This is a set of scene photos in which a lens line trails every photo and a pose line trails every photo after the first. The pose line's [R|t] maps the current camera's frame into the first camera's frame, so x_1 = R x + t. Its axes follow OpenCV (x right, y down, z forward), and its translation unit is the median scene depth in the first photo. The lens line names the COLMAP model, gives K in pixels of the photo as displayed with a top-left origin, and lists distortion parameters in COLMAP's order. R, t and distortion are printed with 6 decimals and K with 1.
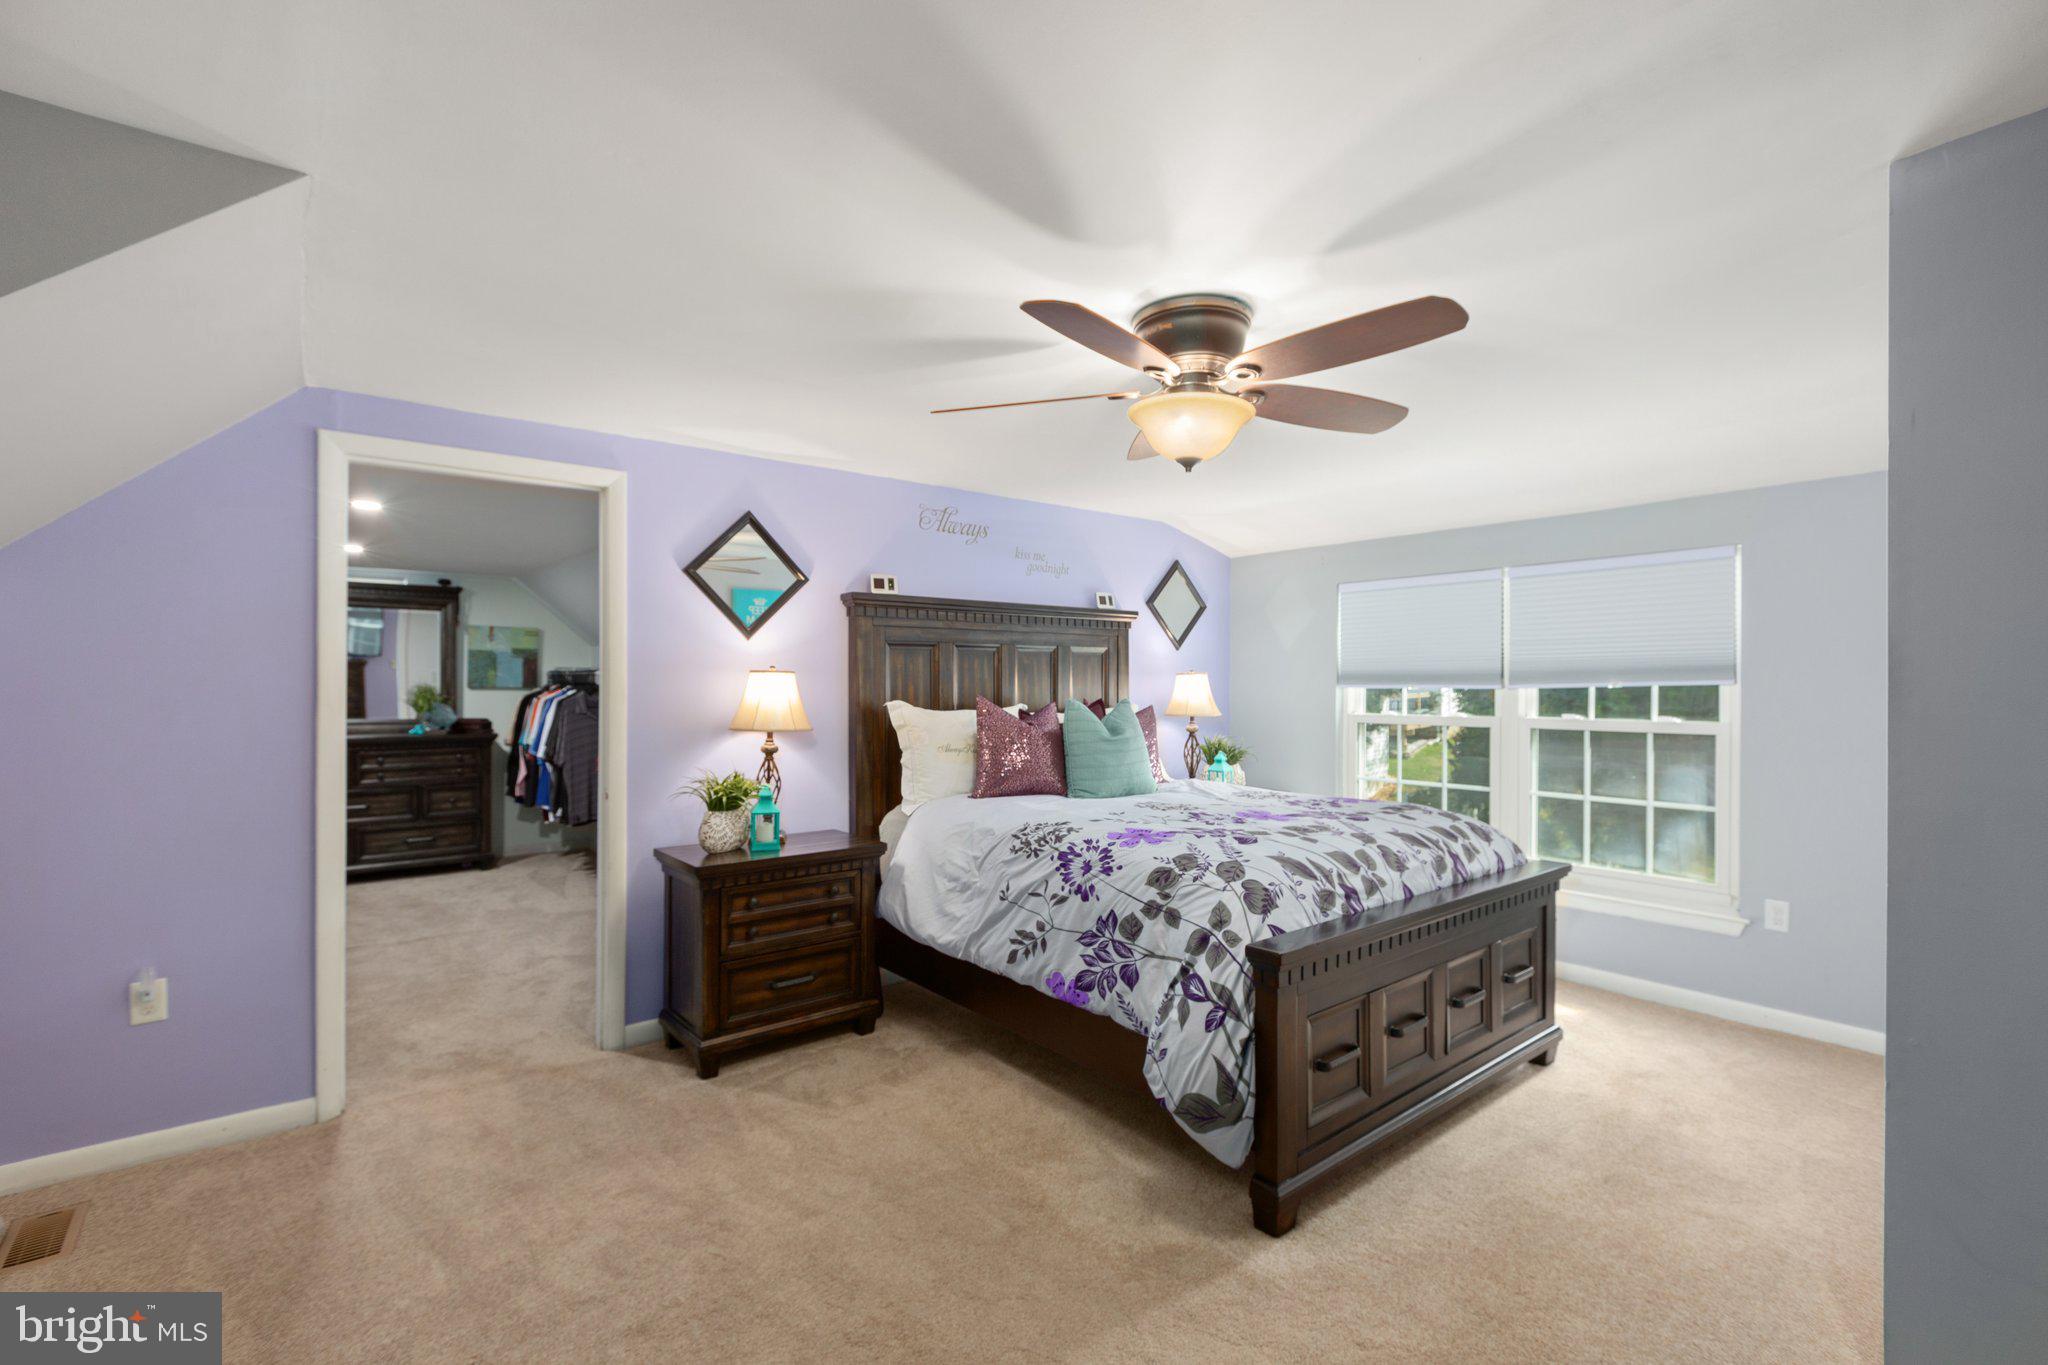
lens RADIAL K [[918.9, 0, 1023.0], [0, 918.9, 689.6], [0, 0, 1]] dist [0.002416, -0.003507]
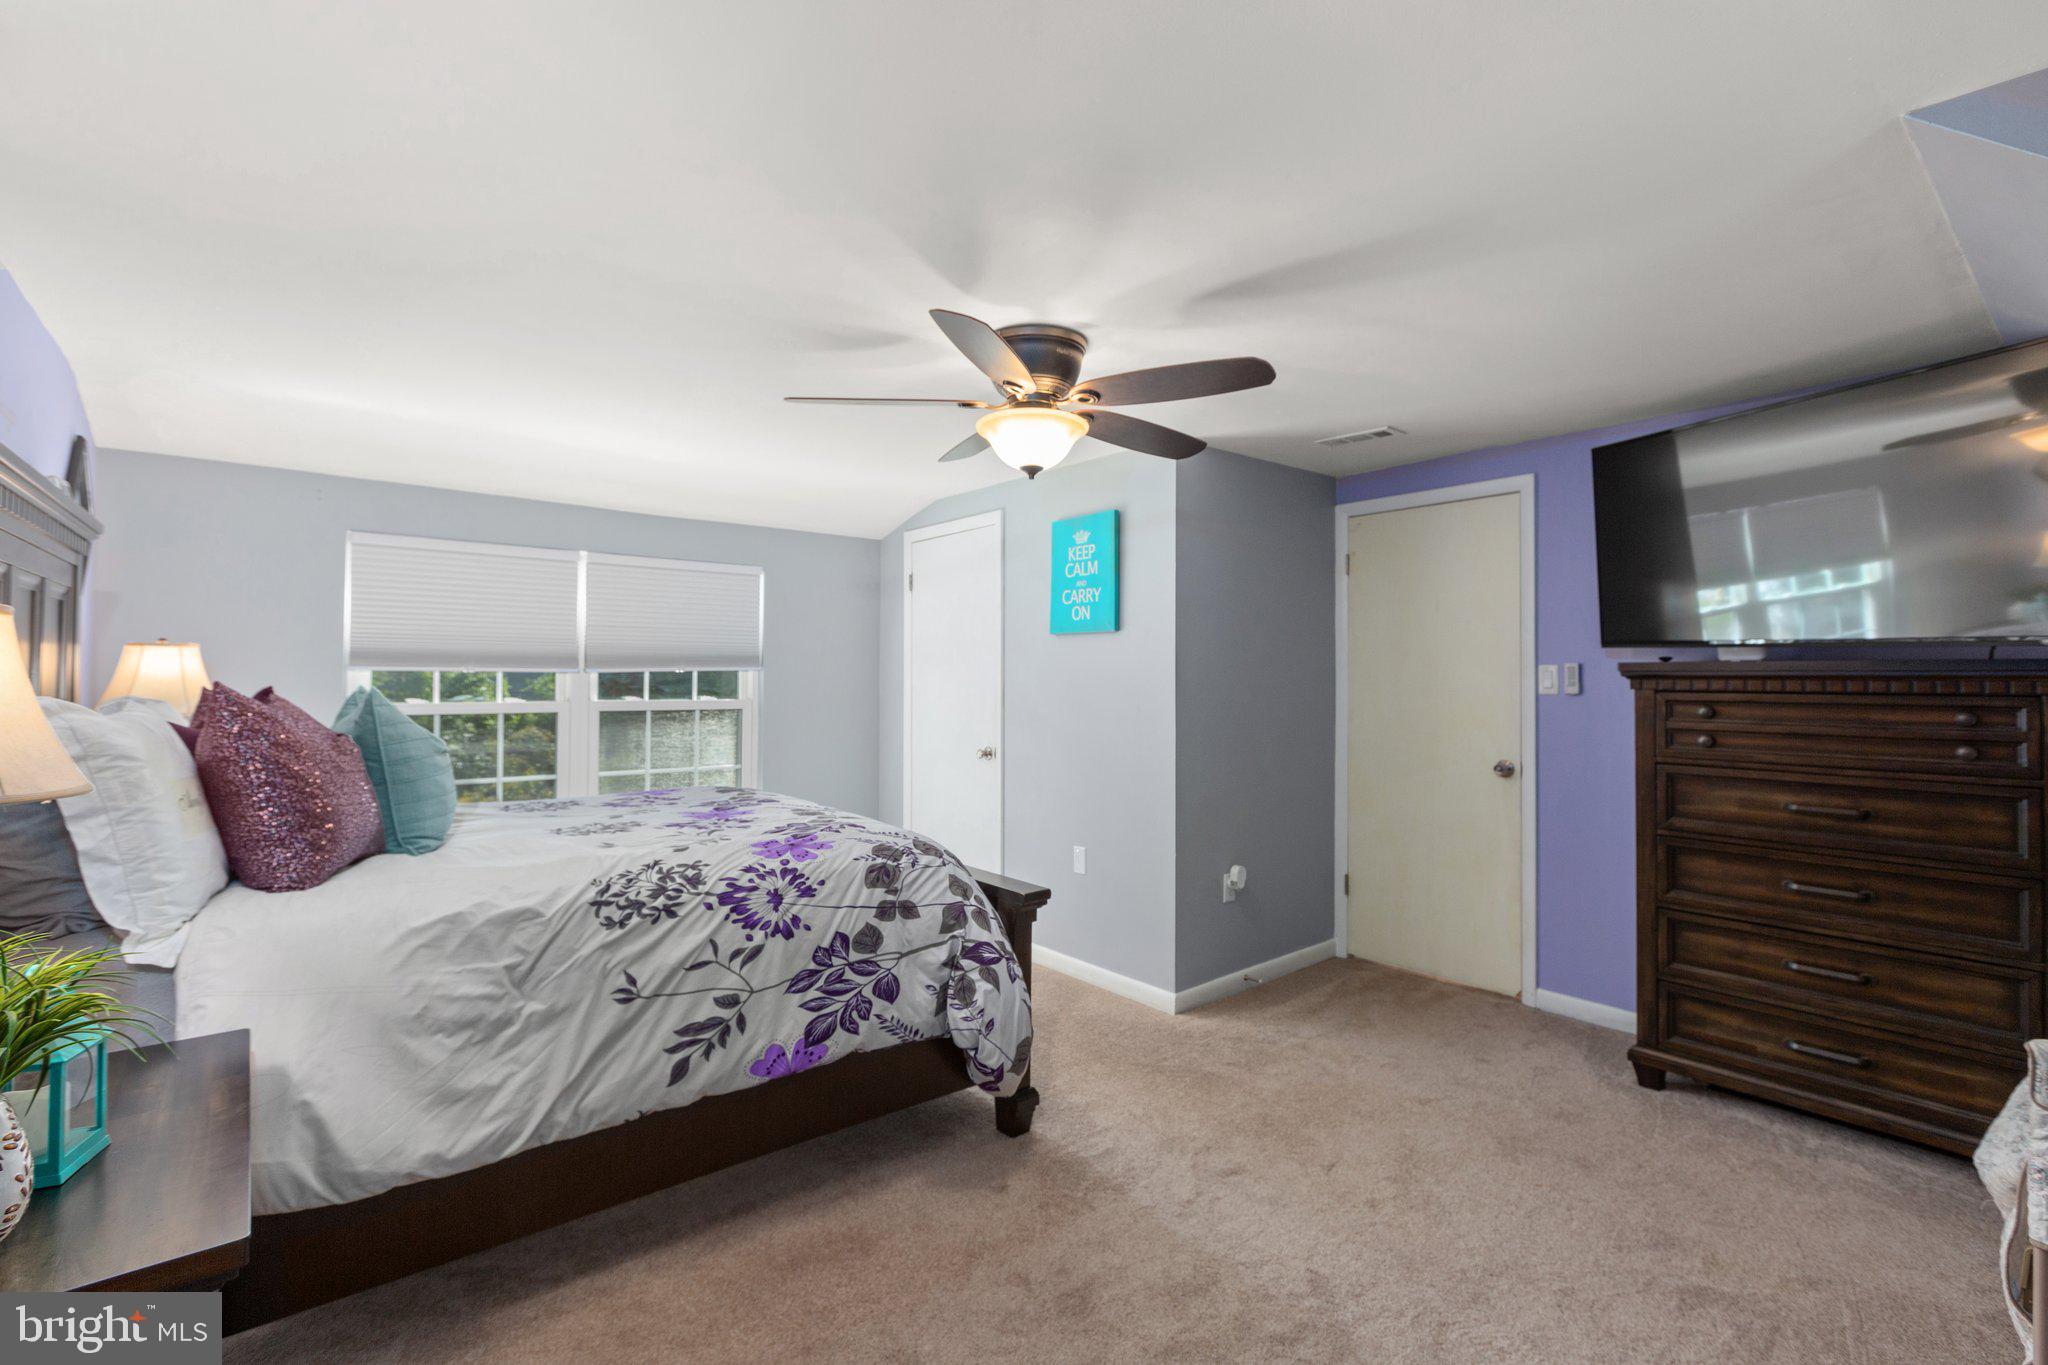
lens RADIAL K [[918.9, 0, 1027.6], [0, 918.9, 676.3], [0, 0, 1]] dist [0.002416, -0.003507]
pose [[-0.017600, 0.000556, 0.999845, -0.702451], [-0.002107, 0.999998, -0.000593, 0.003347], [-0.999843, -0.002117, -0.017599, 0.779346]]
